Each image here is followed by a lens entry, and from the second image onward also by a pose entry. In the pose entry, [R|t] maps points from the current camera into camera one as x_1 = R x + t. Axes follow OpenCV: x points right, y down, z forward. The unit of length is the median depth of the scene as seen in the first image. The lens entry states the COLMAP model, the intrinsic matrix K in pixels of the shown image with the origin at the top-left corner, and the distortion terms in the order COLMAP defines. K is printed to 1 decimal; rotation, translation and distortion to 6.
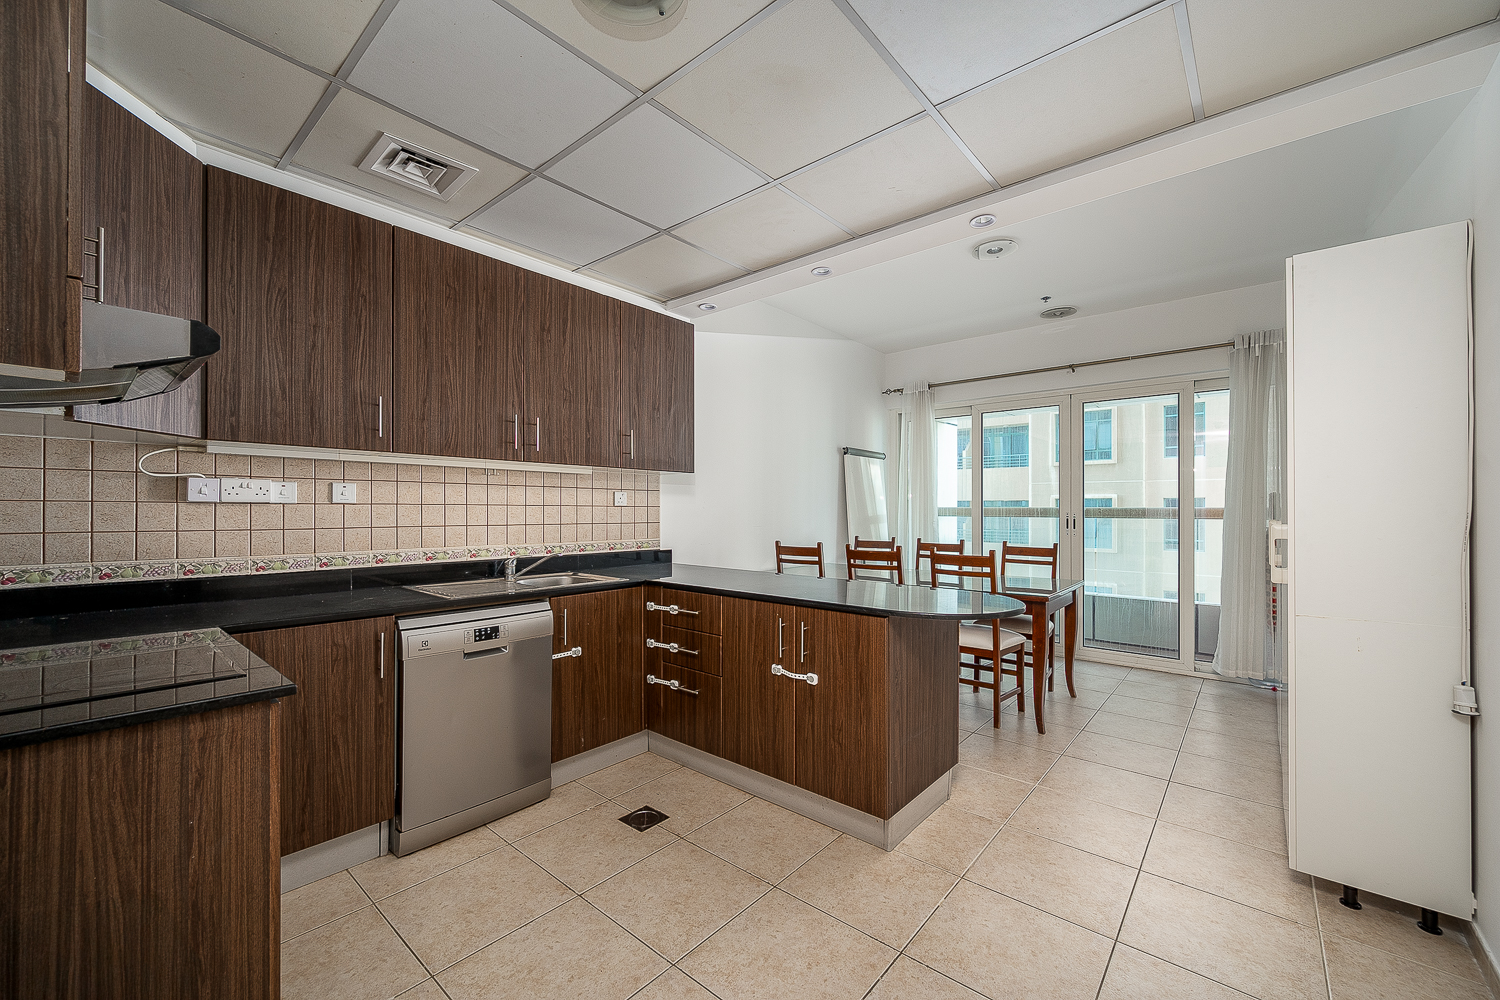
lens RADIAL K [[587.1, 0, 736.7], [0, 587.1, 507.1], [0, 0, 1]] dist [-0.003048, 0.001252]
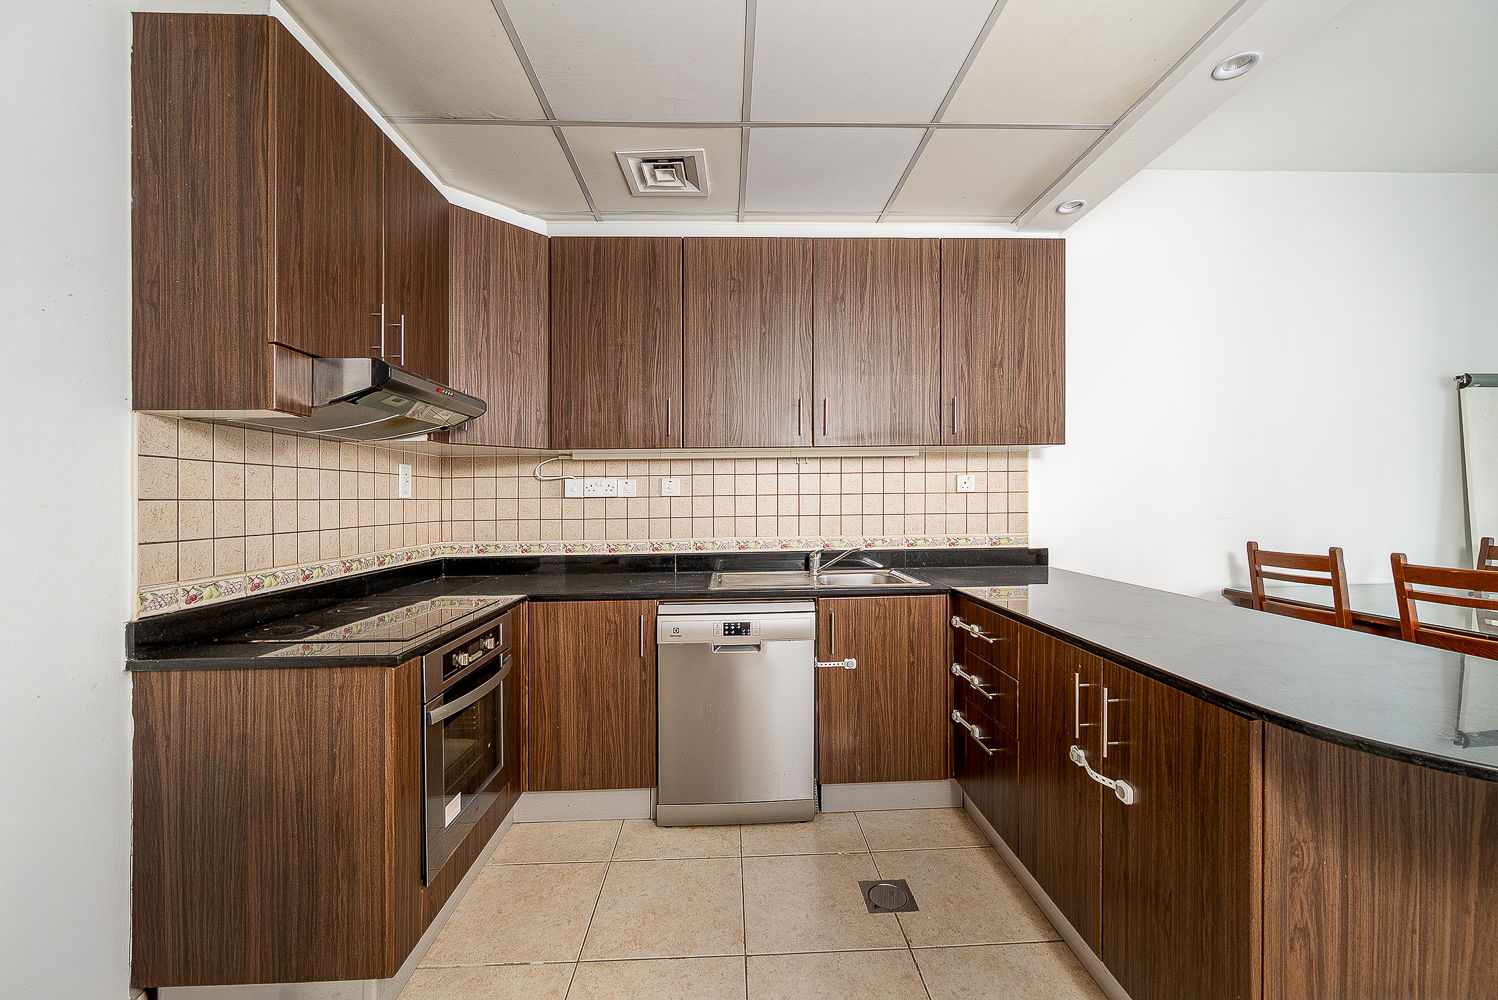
lens RADIAL K [[586.3, 0, 752.7], [0, 586.3, 503.6], [0, 0, 1]] dist [-0.003048, 0.001252]
pose [[0.695034, -0.008384, -0.718928, 0.278106], [0.019459, 0.999785, 0.007153, 0.003279], [0.718714, -0.018961, 0.695048, 0.342694]]
